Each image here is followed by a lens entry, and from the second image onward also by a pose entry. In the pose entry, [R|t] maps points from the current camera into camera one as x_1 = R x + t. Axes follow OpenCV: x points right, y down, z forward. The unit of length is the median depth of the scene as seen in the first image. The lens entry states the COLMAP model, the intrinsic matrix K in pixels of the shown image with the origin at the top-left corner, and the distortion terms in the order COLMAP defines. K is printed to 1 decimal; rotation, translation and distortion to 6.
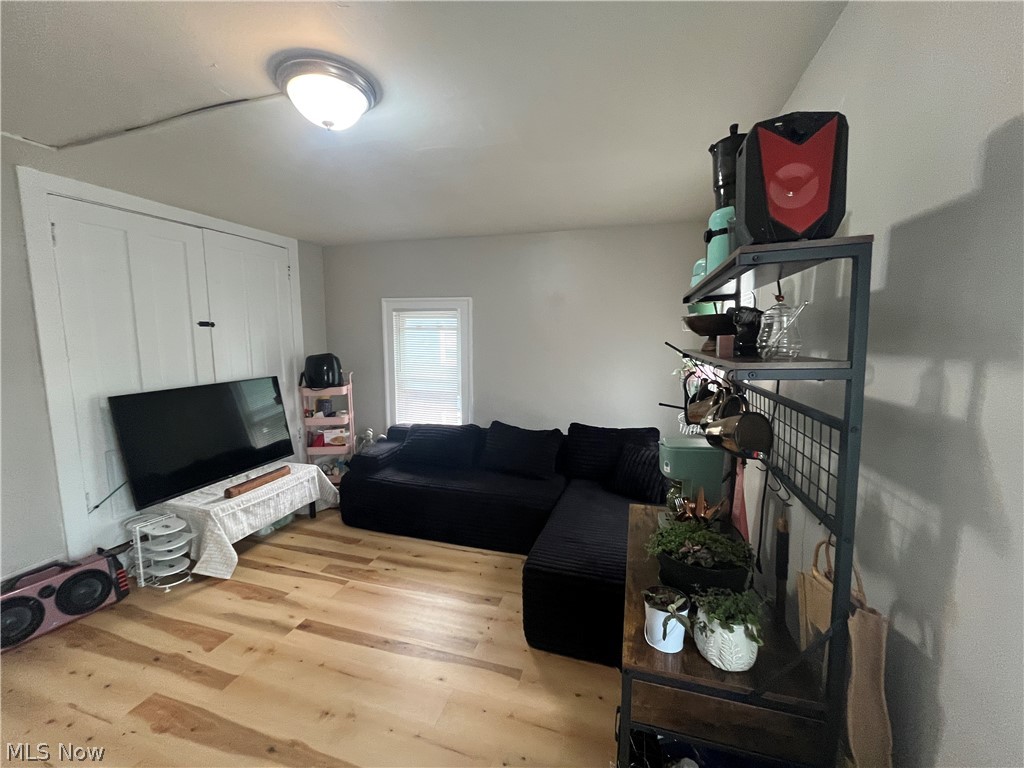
lens RADIAL K [[412.9, 0, 511.3], [0, 412.9, 385.4], [0, 0, 1]] dist [-0.003700, 0.000281]
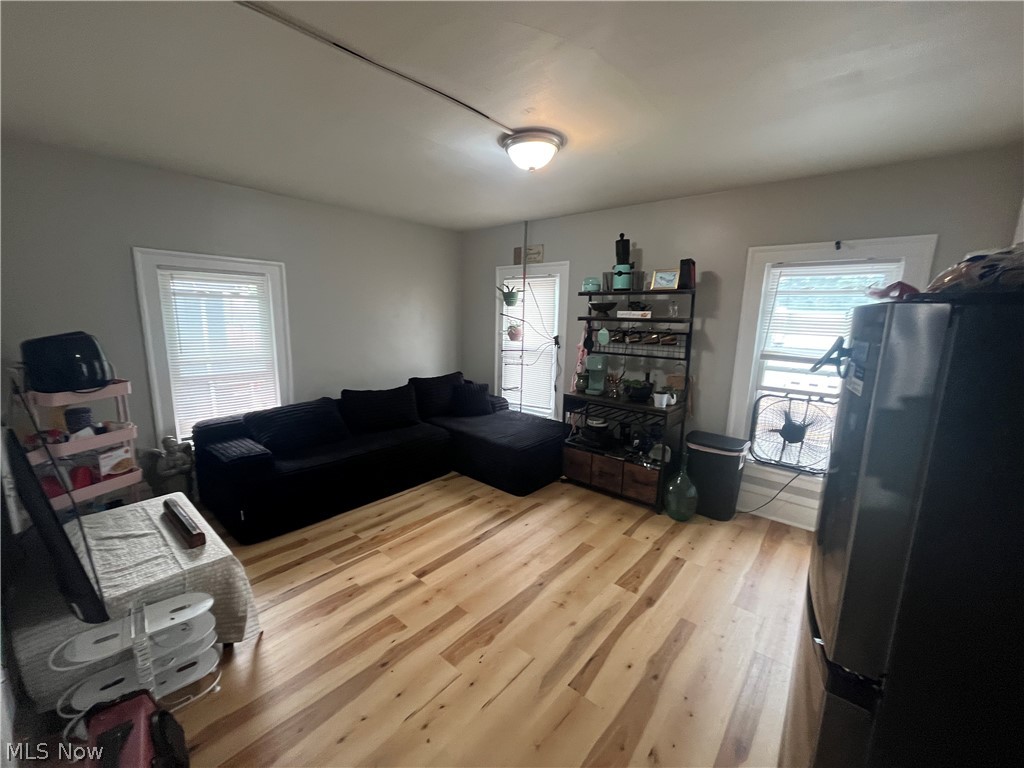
lens RADIAL K [[412.9, 0, 509.7], [0, 412.9, 386.7], [0, 0, 1]] dist [-0.003700, 0.000281]
pose [[0.408607, -0.158113, 0.898911, -1.065338], [0.091300, 0.987021, 0.132110, -0.028277], [-0.908132, 0.028090, 0.417740, 0.250361]]
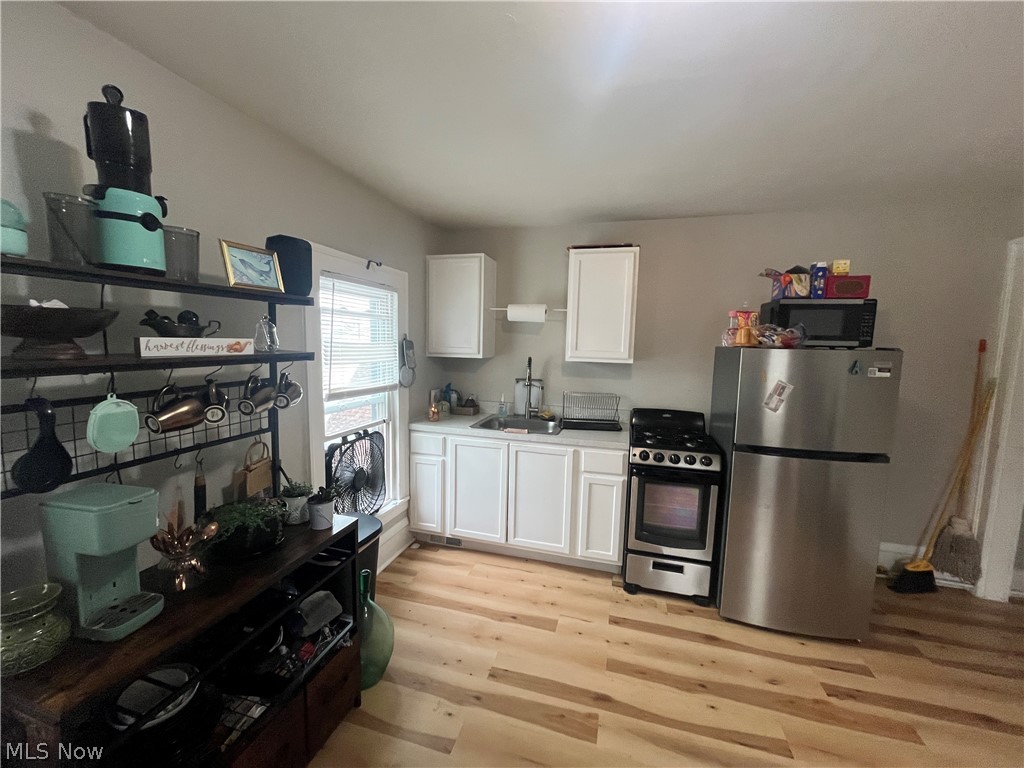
lens RADIAL K [[412.9, 0, 510.8], [0, 412.9, 387.0], [0, 0, 1]] dist [-0.003700, 0.000281]
pose [[-0.999657, -0.017690, -0.019337, -0.119358], [-0.021679, 0.972756, 0.230817, -0.113354], [0.014727, 0.231157, -0.972805, 0.876736]]
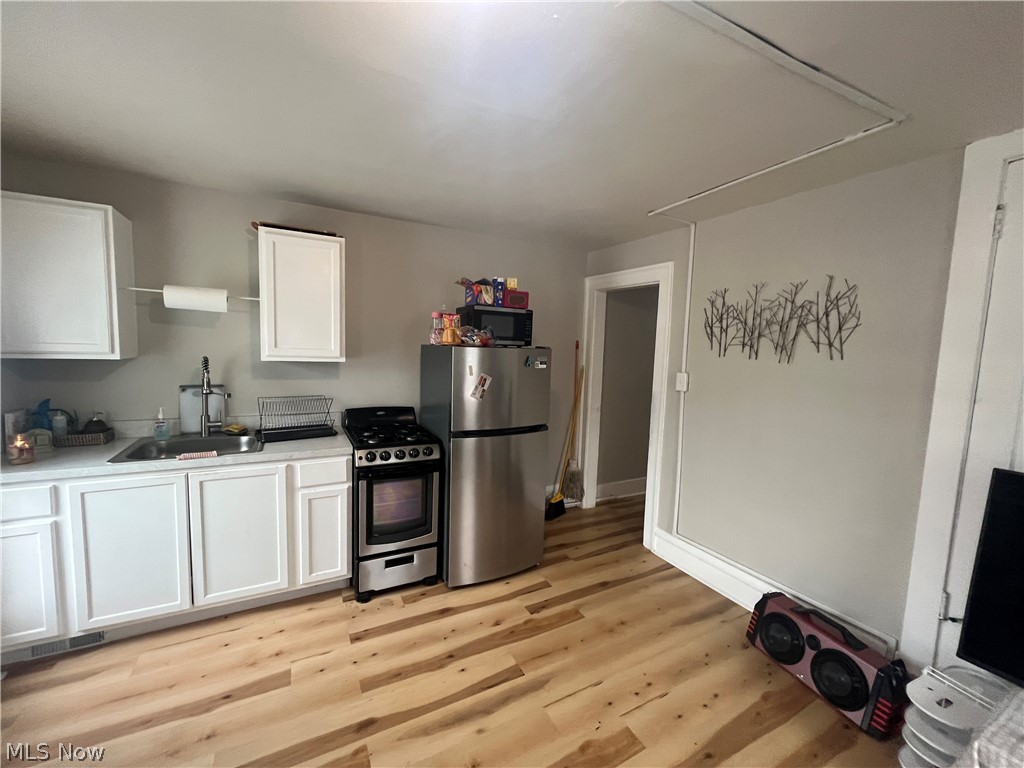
lens RADIAL K [[412.9, 0, 513.3], [0, 412.9, 387.2], [0, 0, 1]] dist [-0.003700, 0.000281]
pose [[-0.707350, 0.048740, -0.705181, -0.036058], [-0.119248, 0.975094, 0.187010, -0.109867], [0.696733, 0.216373, -0.683920, 0.816241]]
